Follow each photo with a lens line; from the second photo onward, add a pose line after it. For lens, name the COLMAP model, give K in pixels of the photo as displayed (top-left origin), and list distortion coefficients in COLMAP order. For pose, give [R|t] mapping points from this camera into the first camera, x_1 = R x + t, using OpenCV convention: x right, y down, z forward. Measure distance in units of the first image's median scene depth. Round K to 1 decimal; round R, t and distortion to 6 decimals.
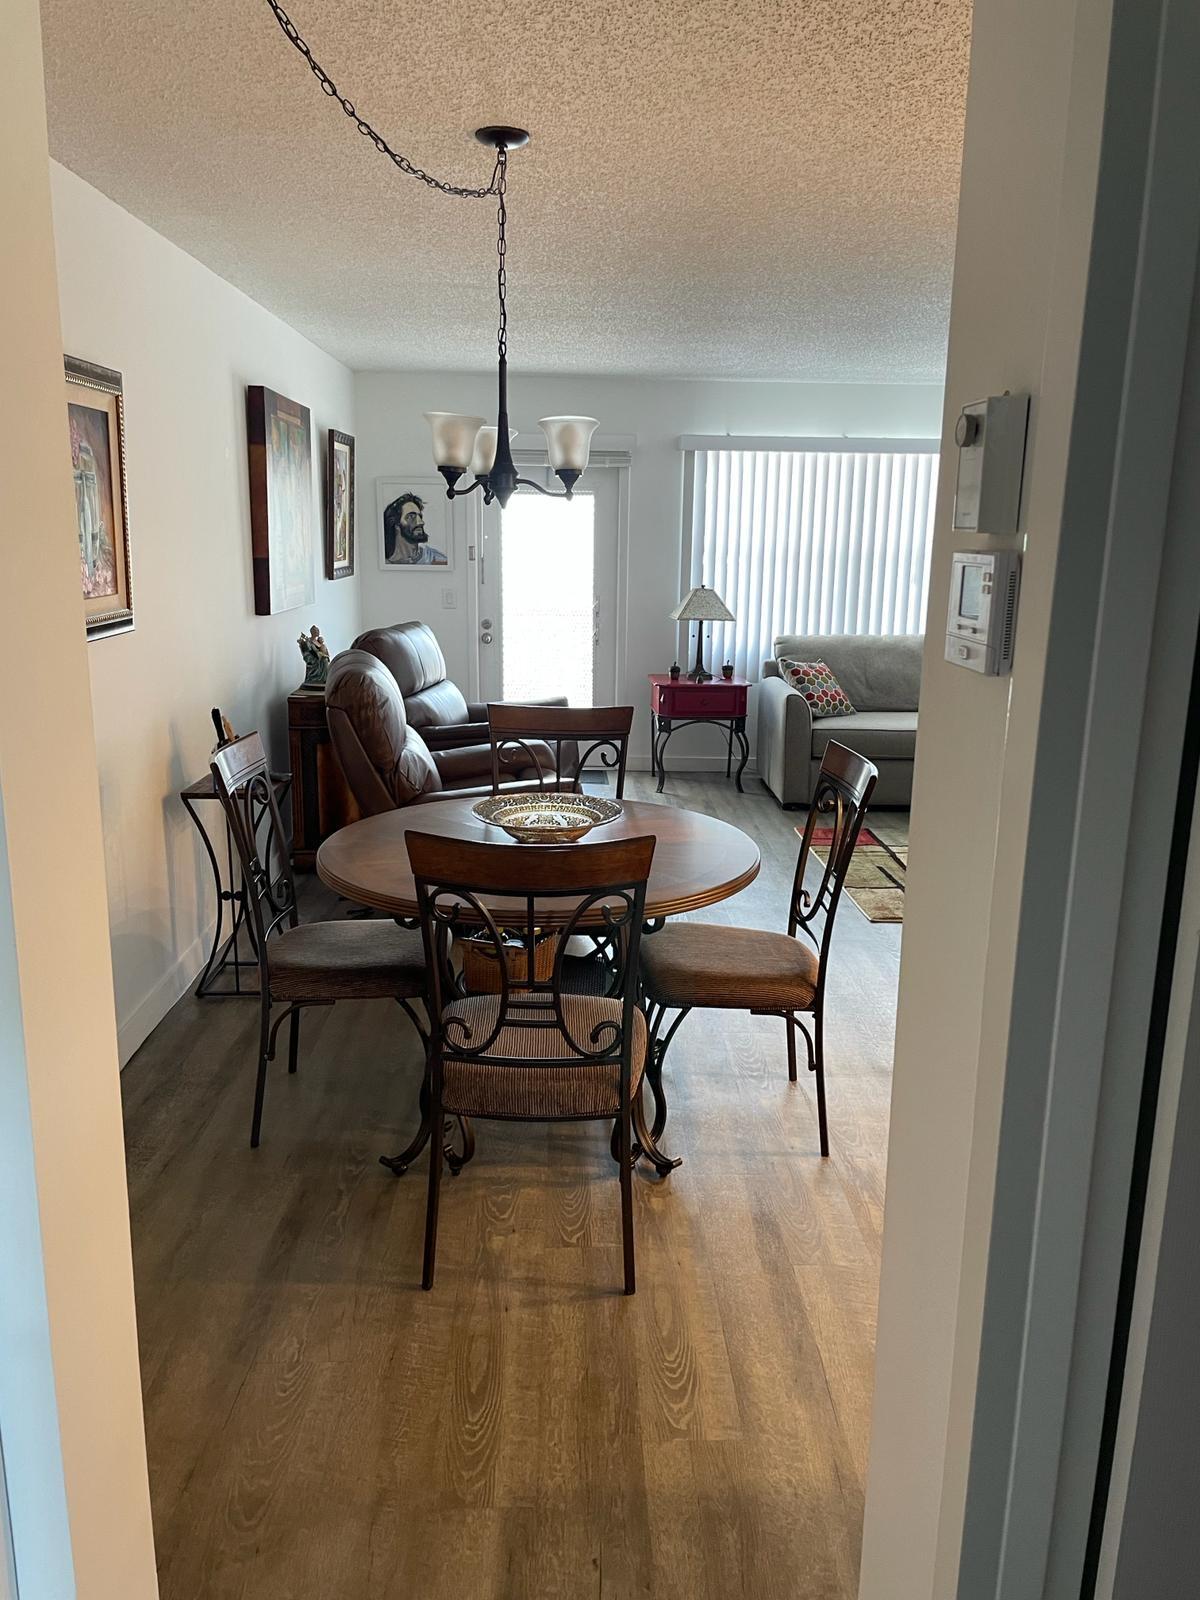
lens RADIAL K [[1214.9, 0, 597.3], [0, 1214.9, 807.3], [0, 0, 1]] dist [0.041095, -0.007310]
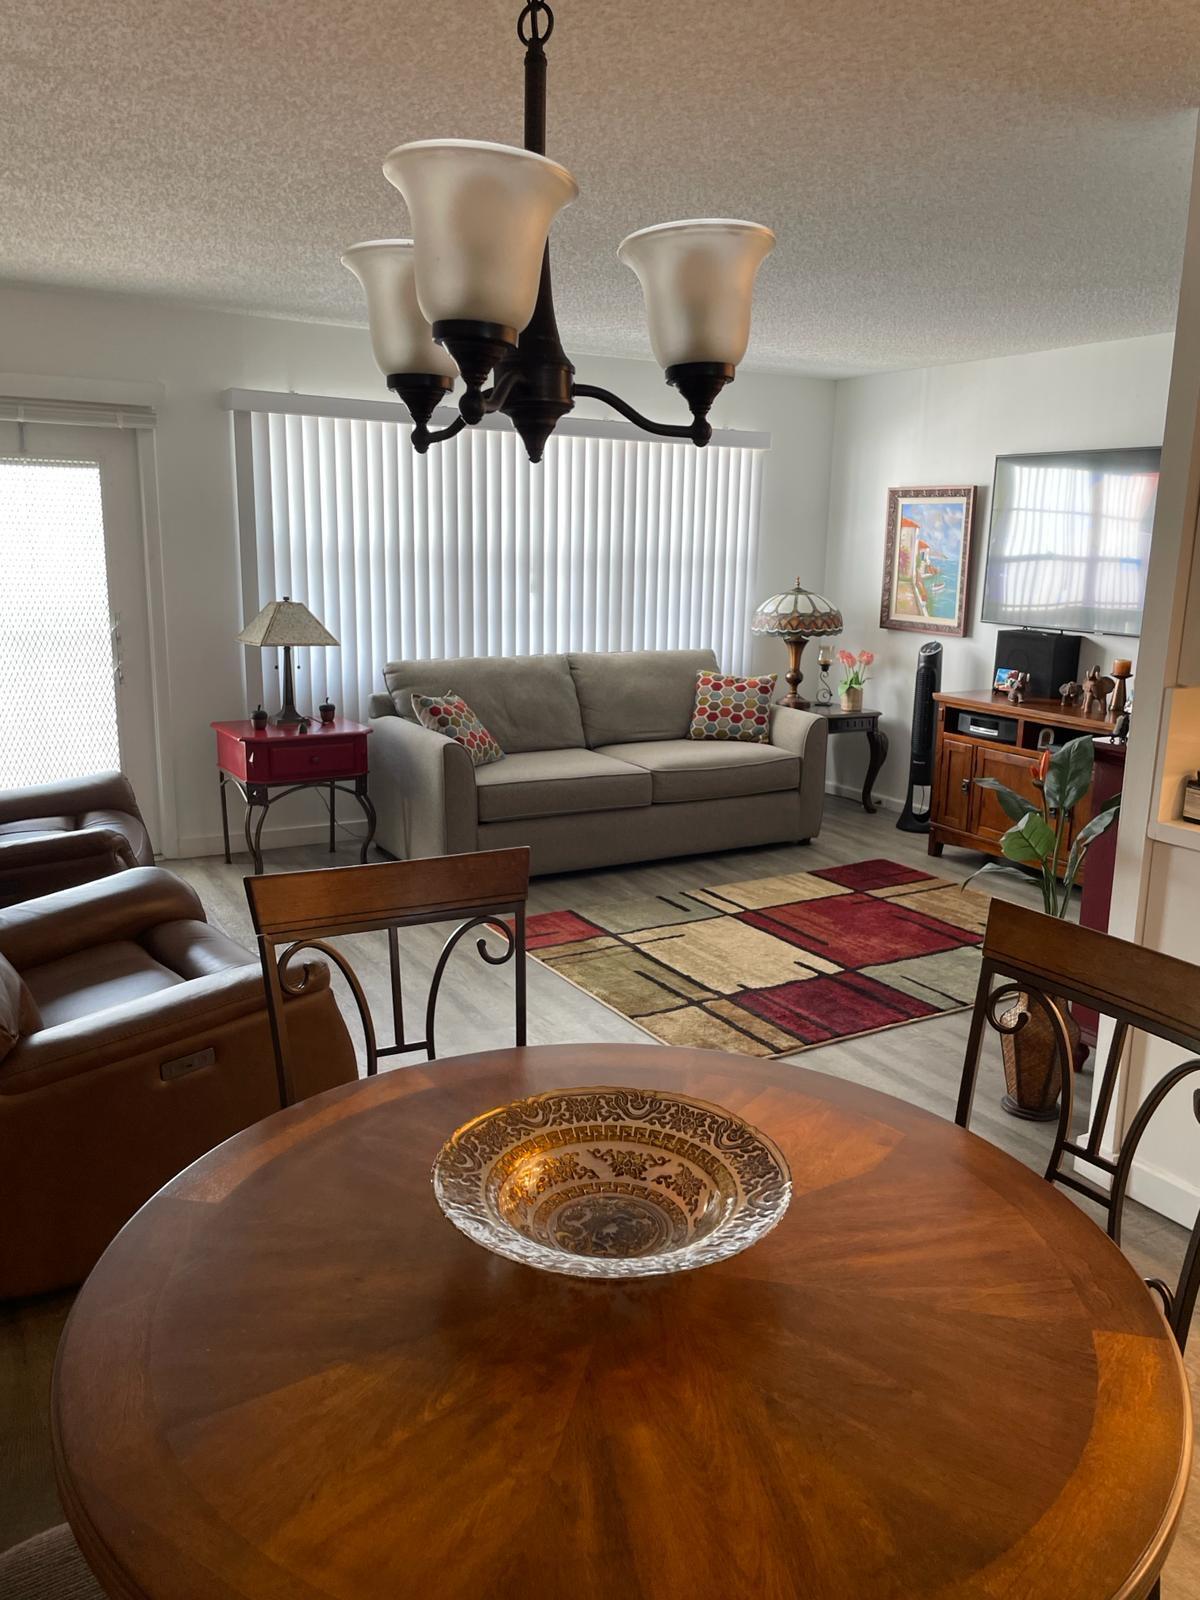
lens RADIAL K [[1214.9, 0, 608.2], [0, 1214.9, 790.3], [0, 0, 1]] dist [0.041095, -0.007310]
pose [[0.867486, -0.097499, 0.487814, -0.113994], [0.099814, 0.994778, 0.021323, -0.065281], [-0.487345, 0.030193, 0.872687, 0.277124]]
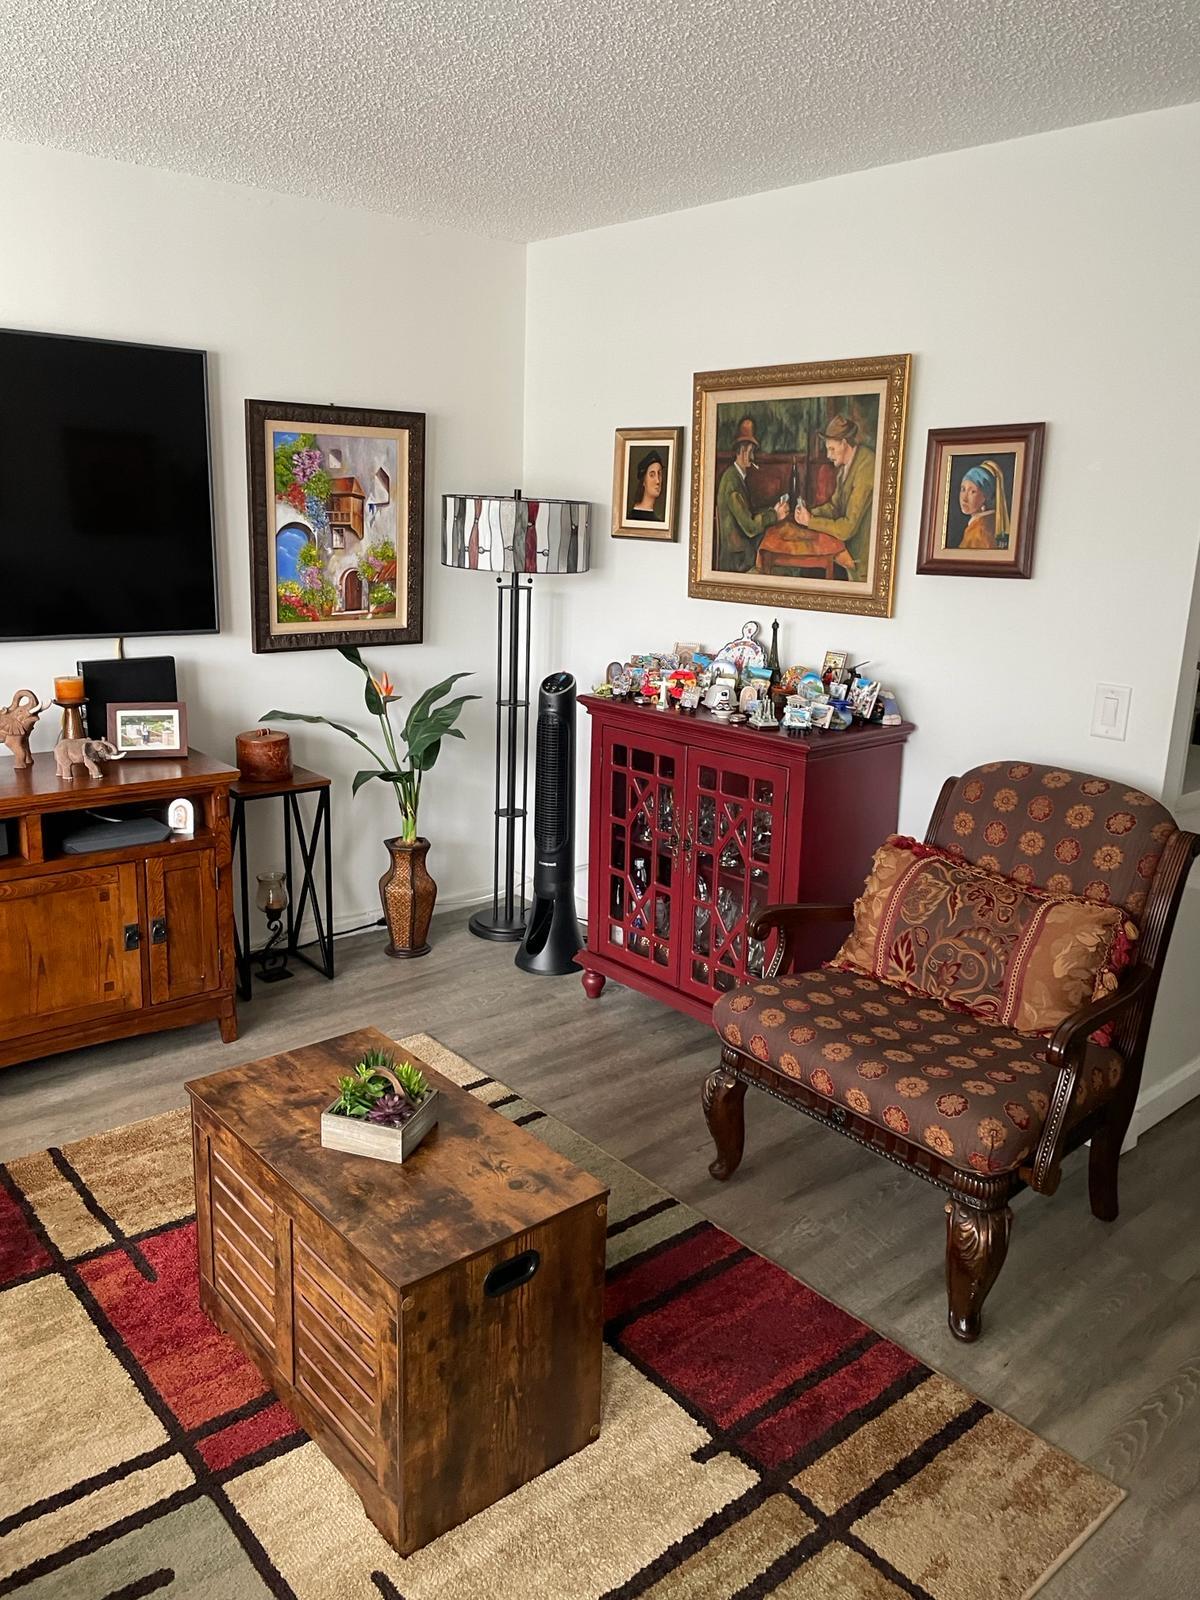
lens RADIAL K [[1214.9, 0, 606.0], [0, 1214.9, 800.4], [0, 0, 1]] dist [0.041095, -0.007310]
pose [[-0.635952, -0.219690, 0.739799, 0.054398], [0.112172, 0.922130, 0.370261, -0.205796], [-0.763533, 0.318453, -0.561787, 0.897581]]
